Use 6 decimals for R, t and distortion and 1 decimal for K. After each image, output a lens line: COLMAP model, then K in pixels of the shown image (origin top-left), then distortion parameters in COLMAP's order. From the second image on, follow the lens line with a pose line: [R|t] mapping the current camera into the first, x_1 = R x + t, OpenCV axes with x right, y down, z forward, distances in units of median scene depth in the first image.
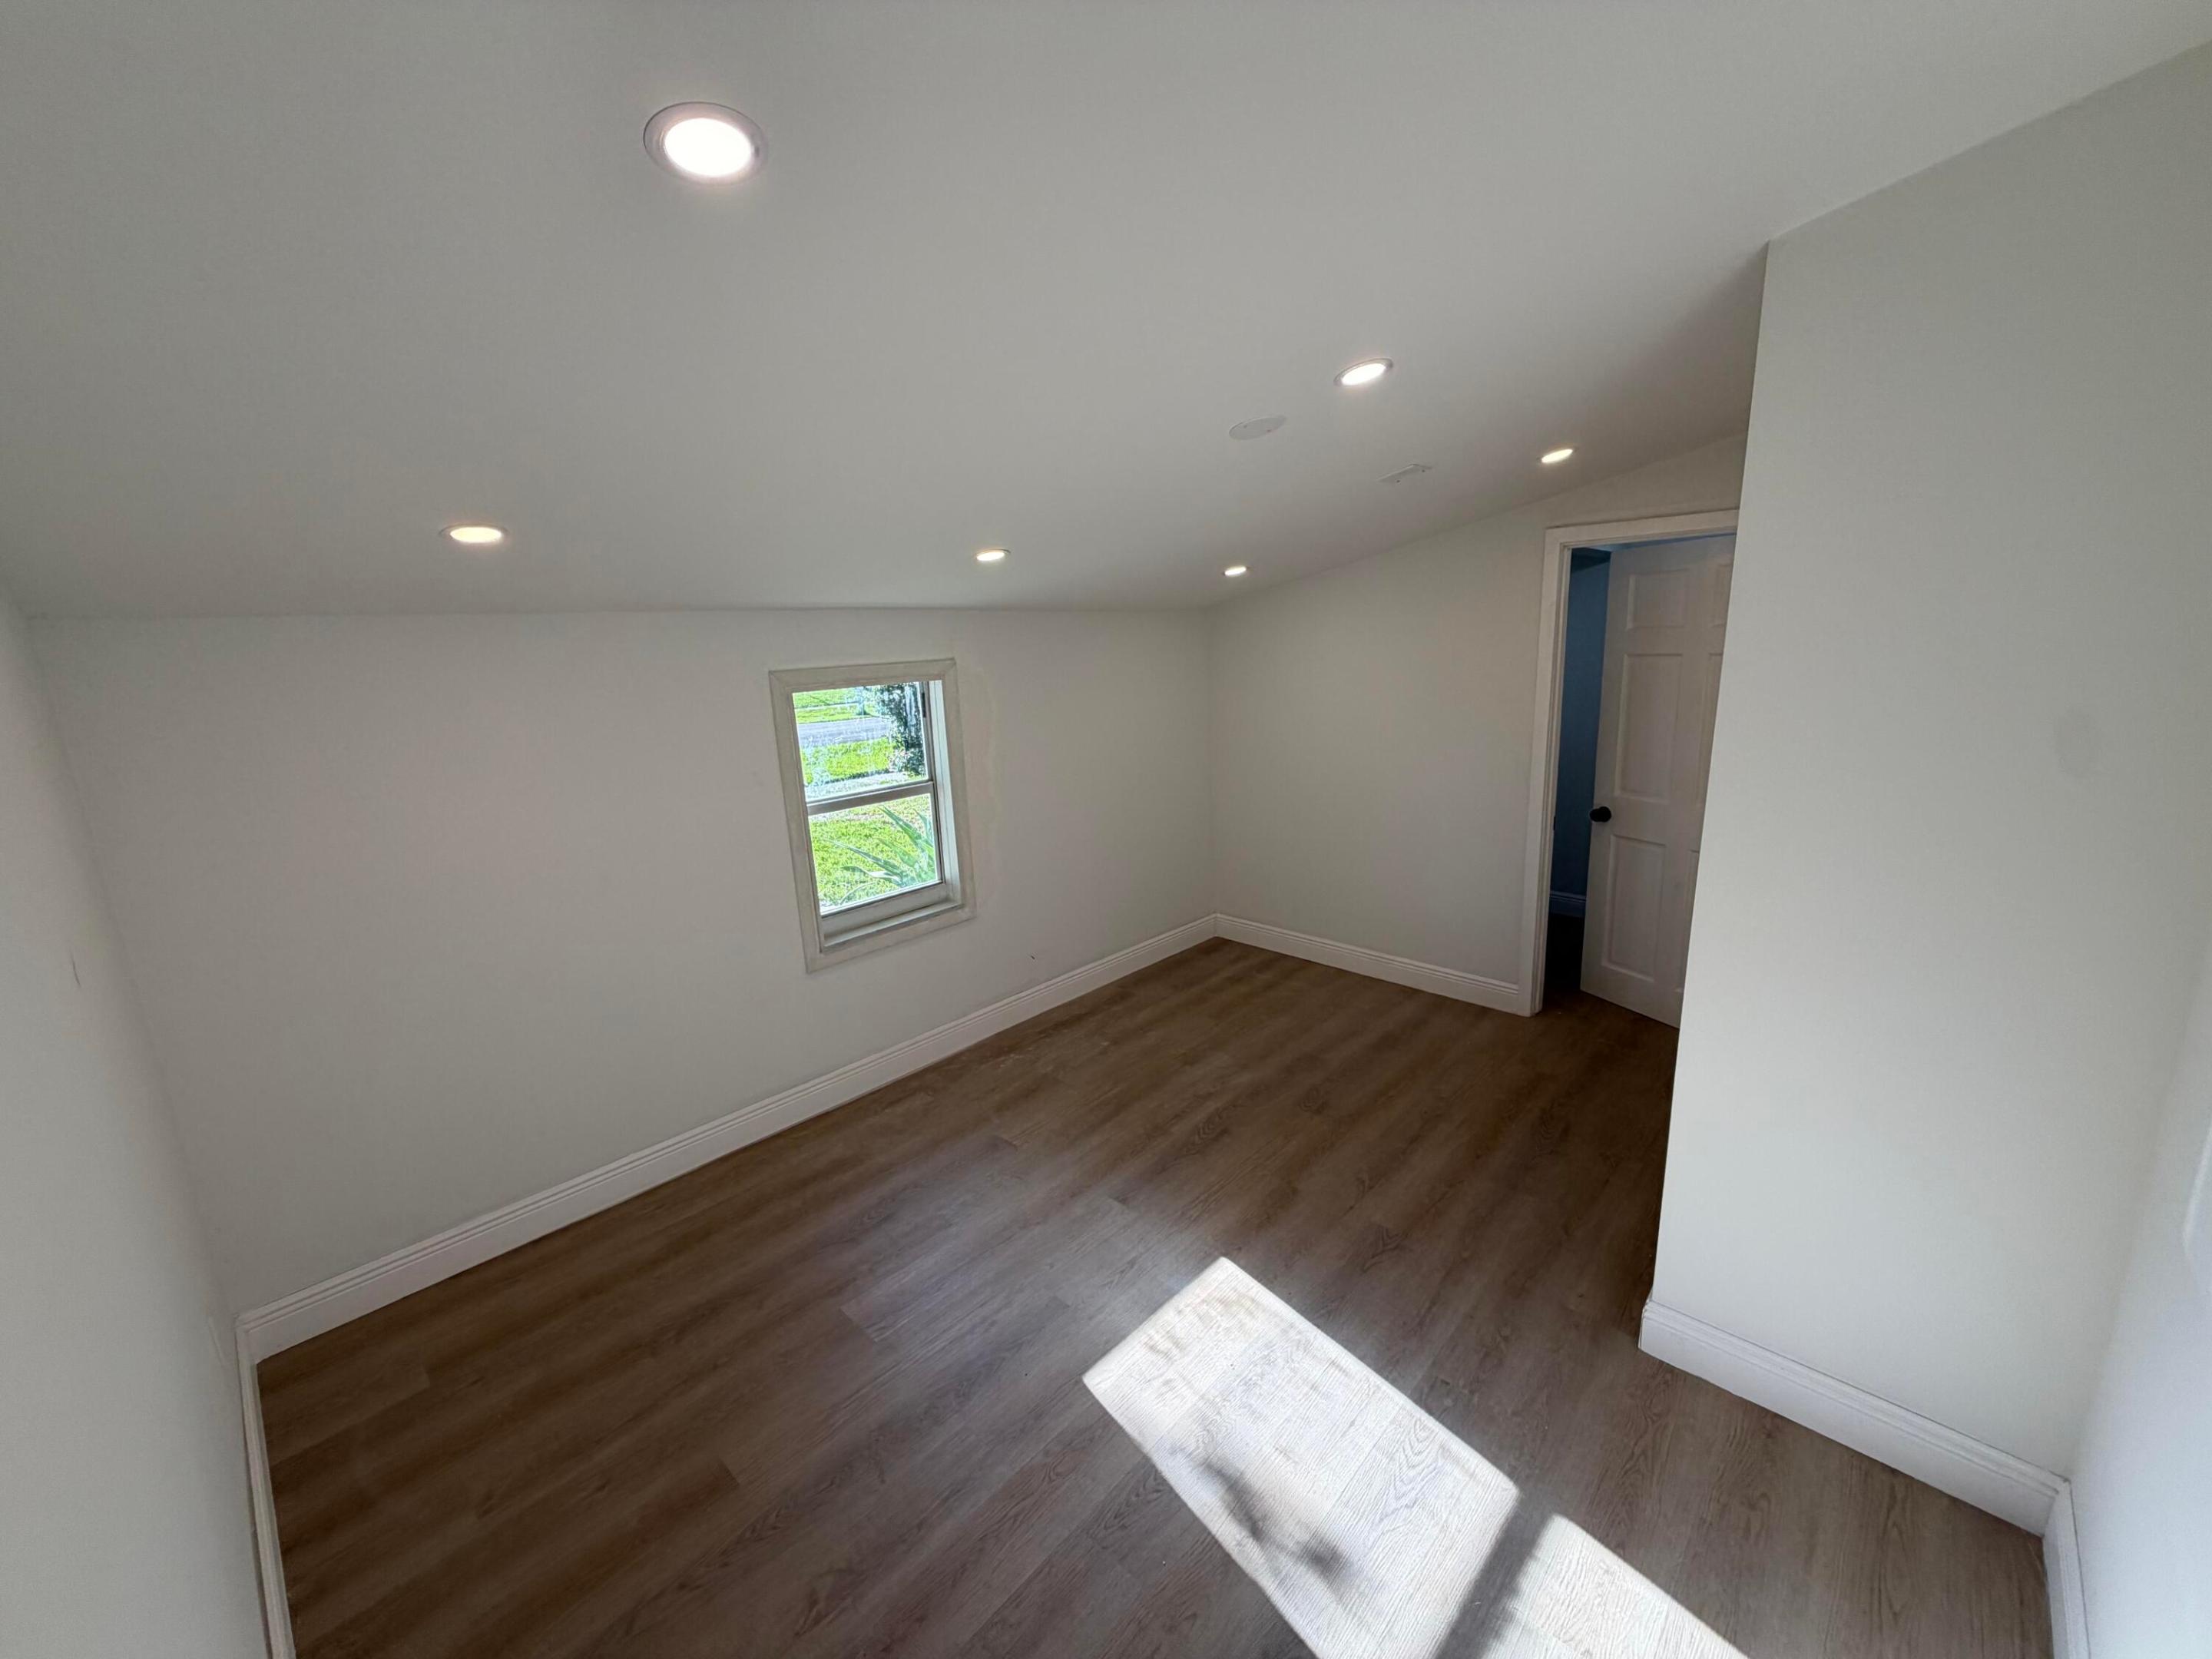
lens RADIAL K [[884.3, 0, 1106.2], [0, 884.3, 838.1], [0, 0, 1]] dist [-0.000739, 0.000168]
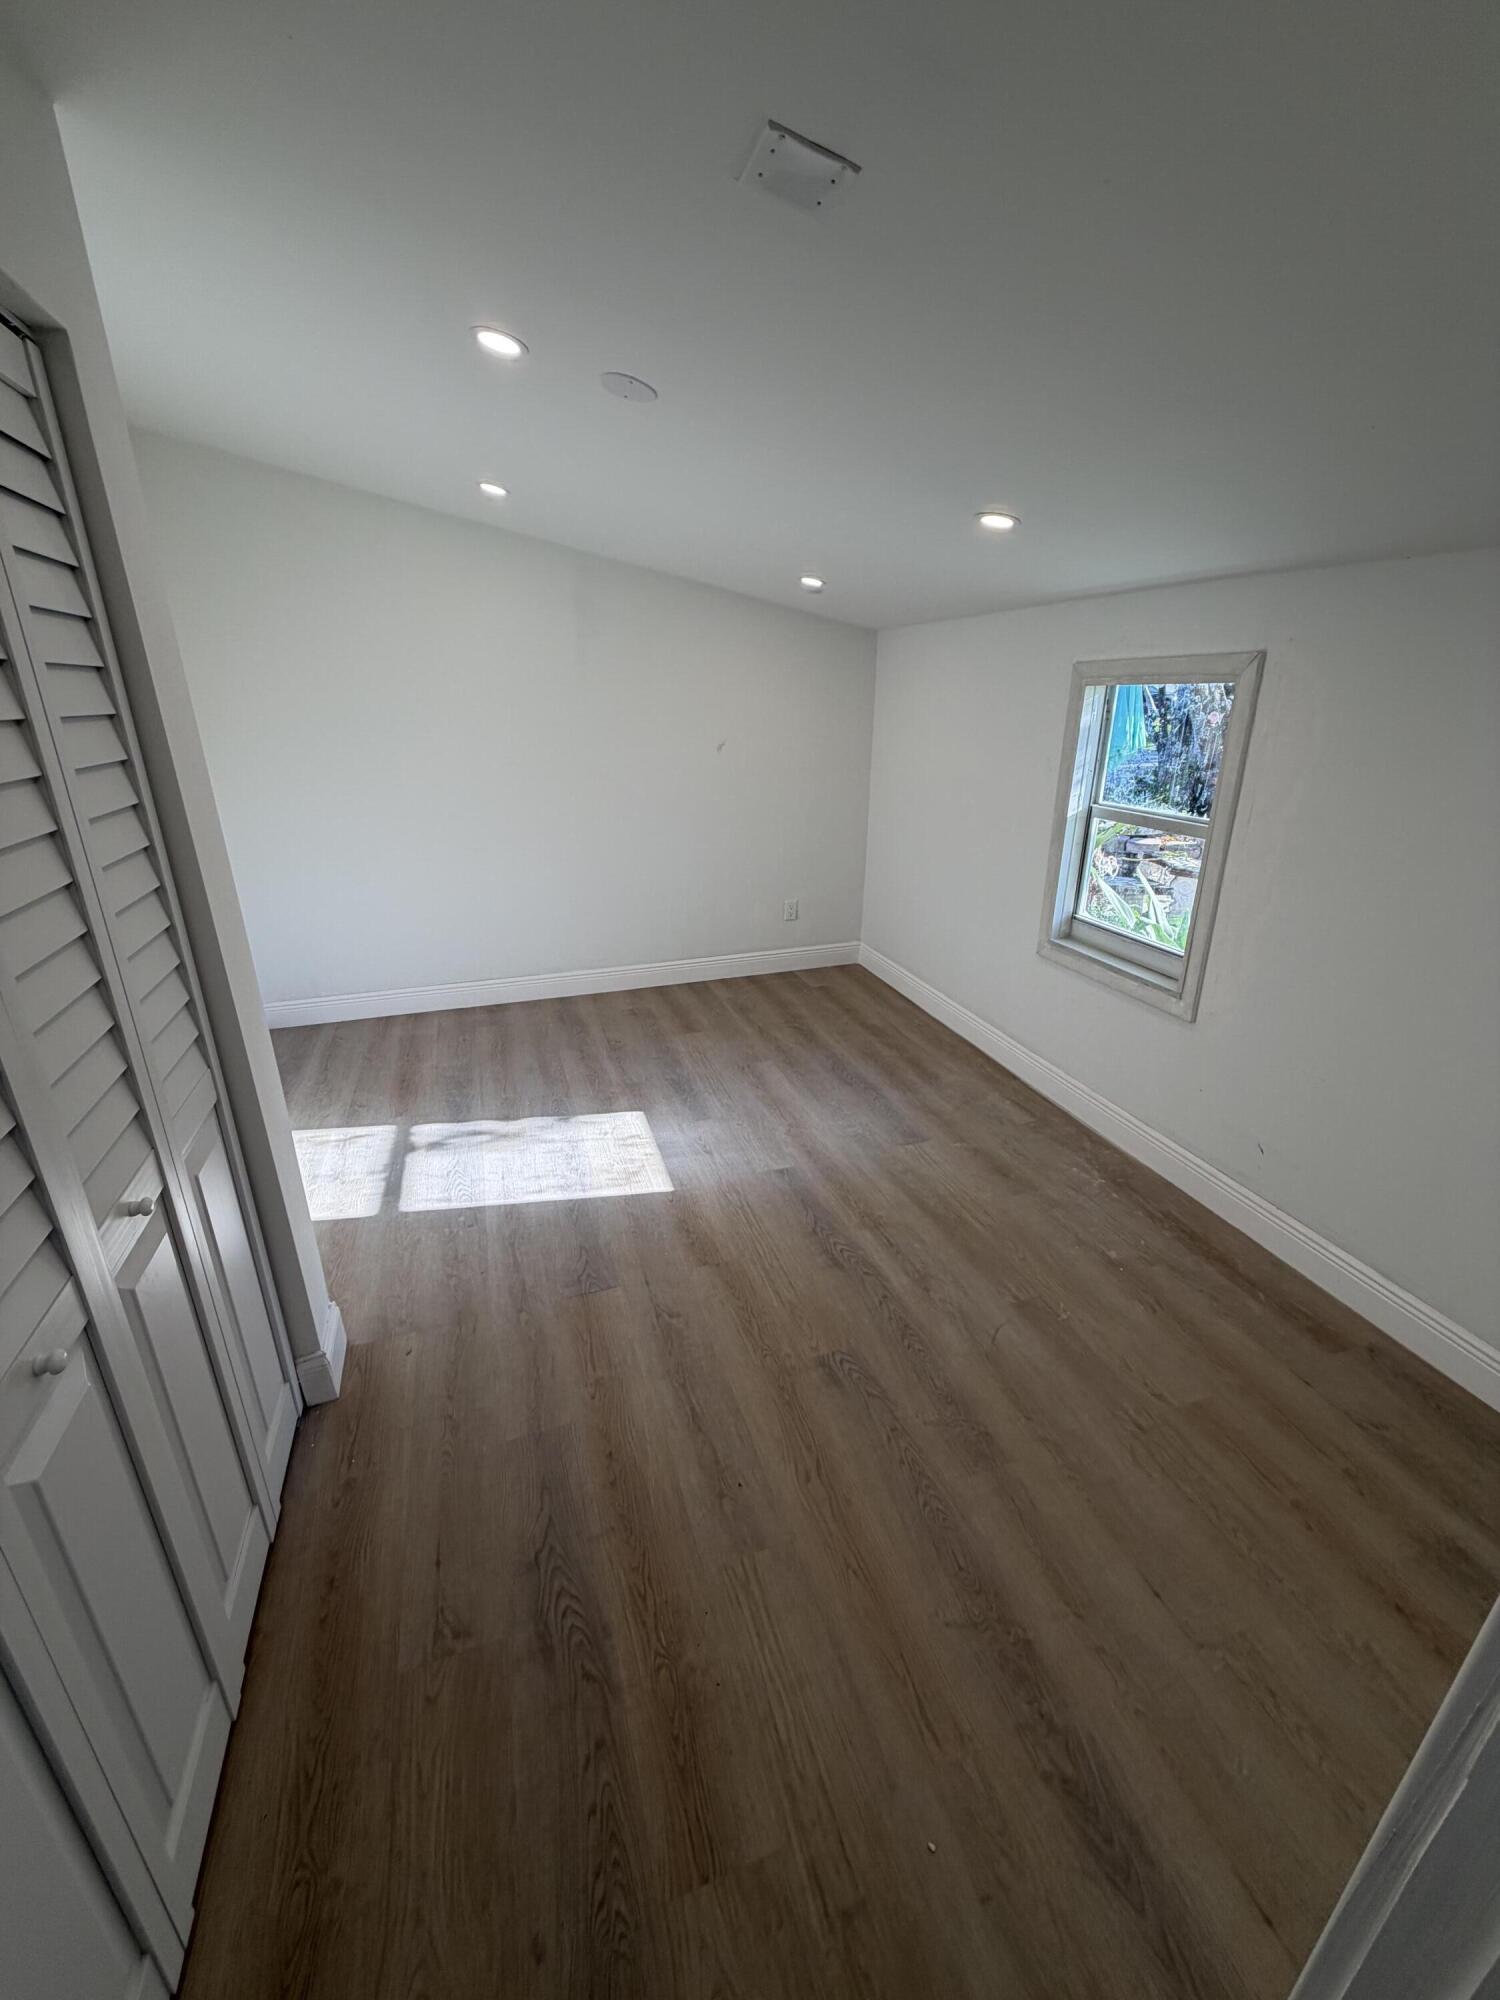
lens RADIAL K [[799.5, 0, 745.8], [0, 799.5, 1002.1], [0, 0, 1]] dist [-0.000739, 0.000168]
pose [[-0.478697, 0.355487, -0.802794, 0.770697], [-0.180783, 0.854861, 0.486343, -0.252063], [0.859166, 0.377943, -0.344954, 1.226576]]
